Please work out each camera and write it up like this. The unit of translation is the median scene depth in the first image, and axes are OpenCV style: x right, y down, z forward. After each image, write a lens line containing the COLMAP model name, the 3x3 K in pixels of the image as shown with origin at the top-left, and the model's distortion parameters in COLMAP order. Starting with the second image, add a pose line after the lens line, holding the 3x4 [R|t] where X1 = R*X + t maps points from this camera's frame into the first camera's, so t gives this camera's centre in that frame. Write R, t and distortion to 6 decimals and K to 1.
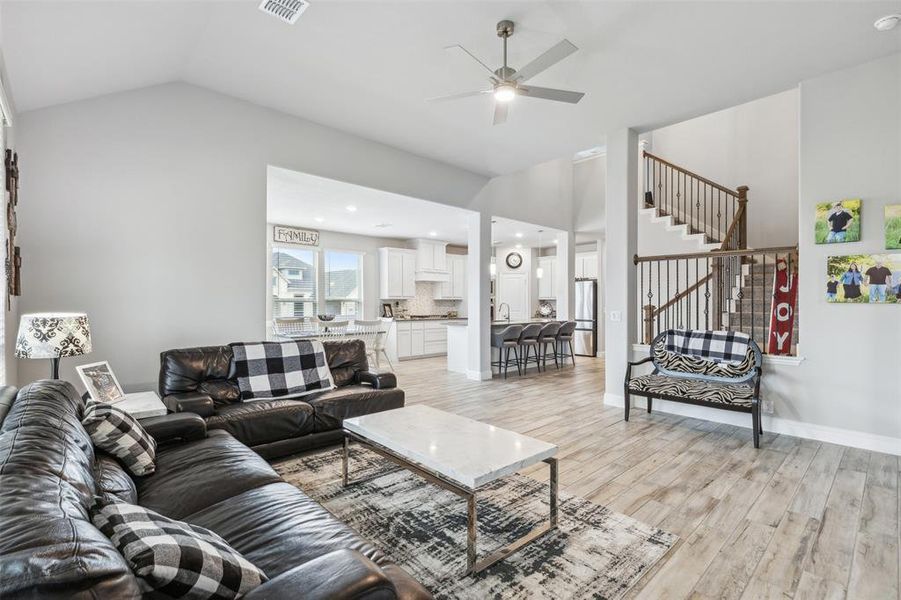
lens RADIAL K [[410.1, 0, 454.0], [0, 410.1, 303.0], [0, 0, 1]] dist [0.011153, -0.002989]
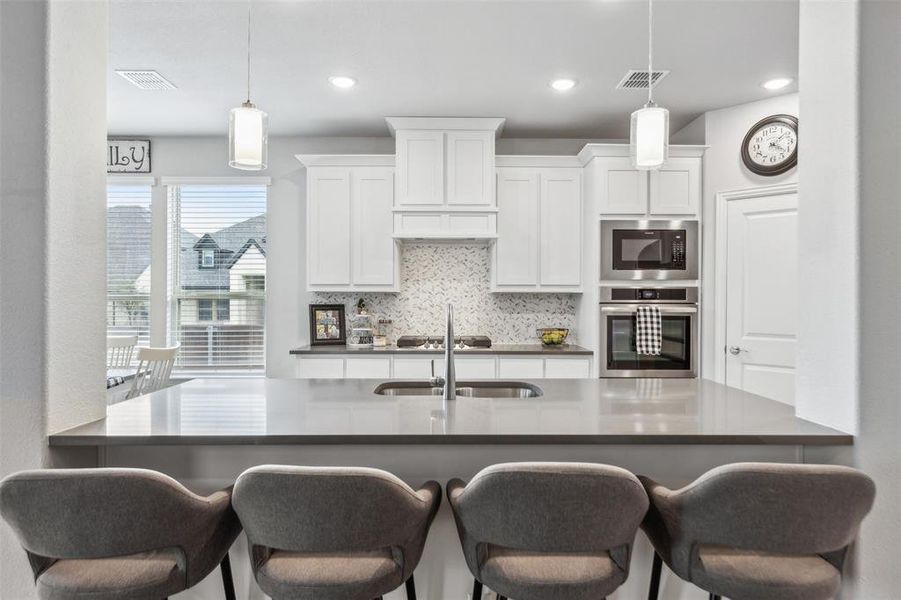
lens RADIAL K [[558.1, 0, 457.3], [0, 558.1, 300.8], [0, 0, 1]] dist [0.000498, -0.001399]
pose [[0.726187, 0.004932, -0.687479, 0.776333], [-0.003822, 0.999988, 0.003137, -0.008667], [0.687486, 0.000349, 0.726197, 1.886264]]
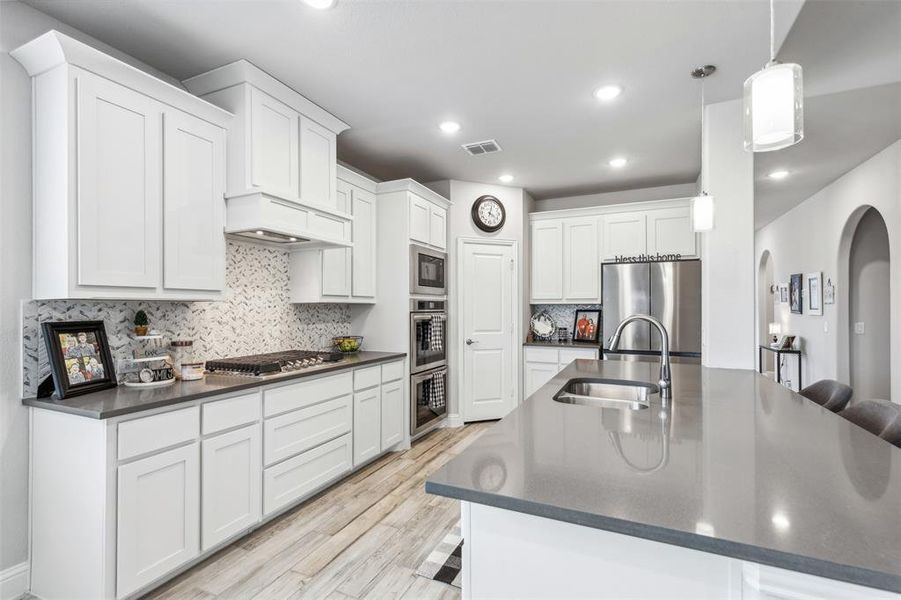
lens RADIAL K [[410.1, 0, 453.0], [0, 410.1, 305.0], [0, 0, 1]] dist [0.011153, -0.002989]
pose [[0.928946, 0.002284, 0.370209, -0.156757], [-0.000051, 0.999982, -0.006041, -0.014133], [-0.370216, 0.005593, 0.928929, 1.940748]]
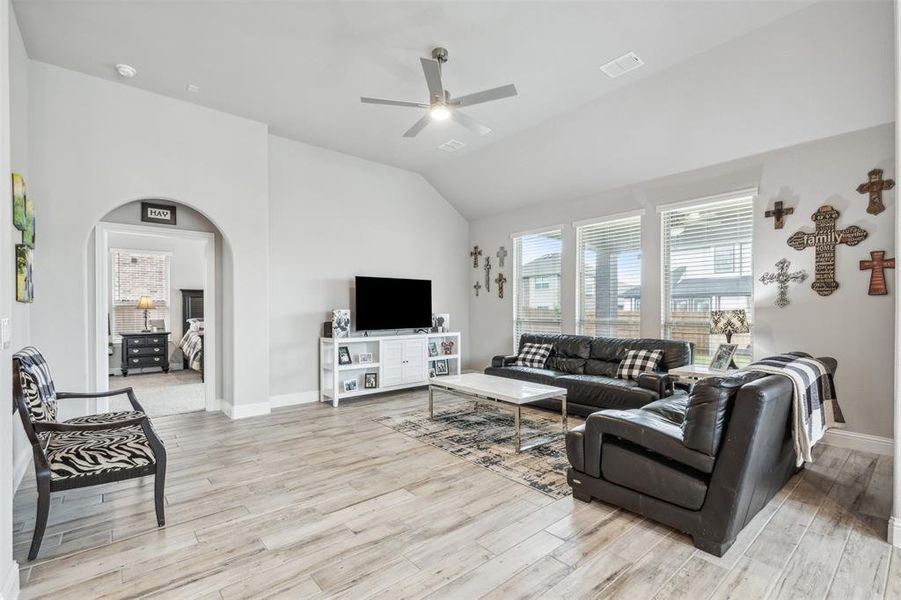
lens RADIAL K [[410.1, 0, 448.5], [0, 410.1, 307.5], [0, 0, 1]] dist [0.011153, -0.002989]
pose [[-0.997963, 0.002983, 0.063731, 0.026791], [0.002912, 0.999995, -0.001205, 0.013053], [-0.063734, -0.001017, -0.997966, 1.914190]]
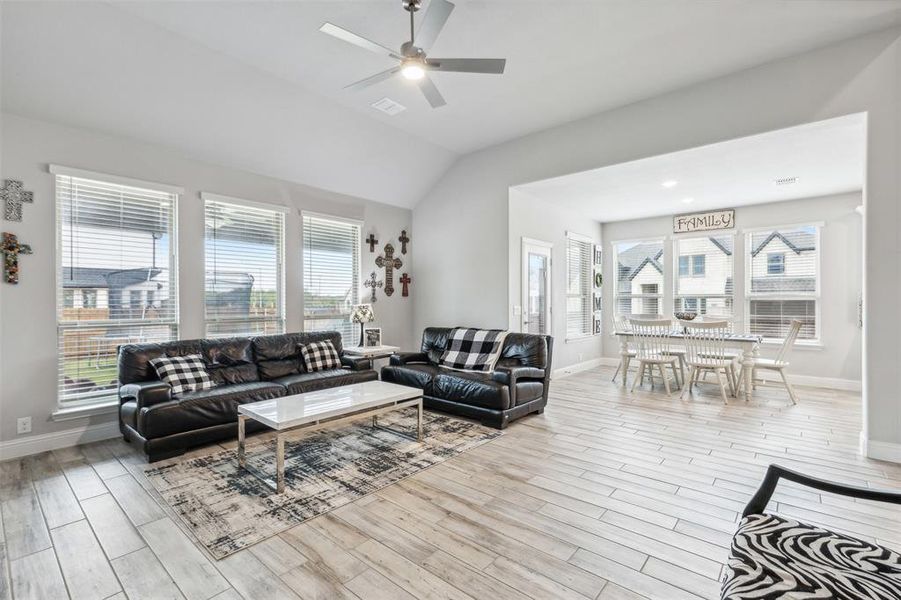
lens RADIAL K [[410.1, 0, 460.9], [0, 410.1, 296.3], [0, 0, 1]] dist [0.011153, -0.002989]
pose [[0.117283, -0.012165, -0.993024, 0.957413], [0.001857, 0.999926, -0.012030, 0.008054], [0.993097, -0.000433, 0.117297, 0.903905]]
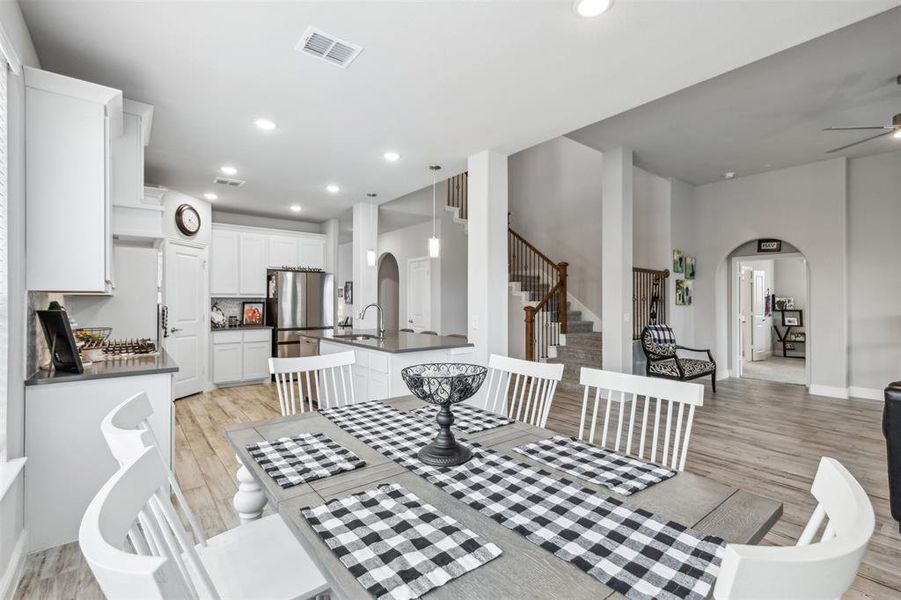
lens RADIAL K [[410.1, 0, 454.5], [0, 410.1, 304.7], [0, 0, 1]] dist [0.011153, -0.002989]
pose [[0.087605, -0.007225, 0.996129, -1.052733], [-0.005063, 0.999958, 0.007698, -0.013067], [-0.996142, -0.005718, 0.087565, 1.984167]]
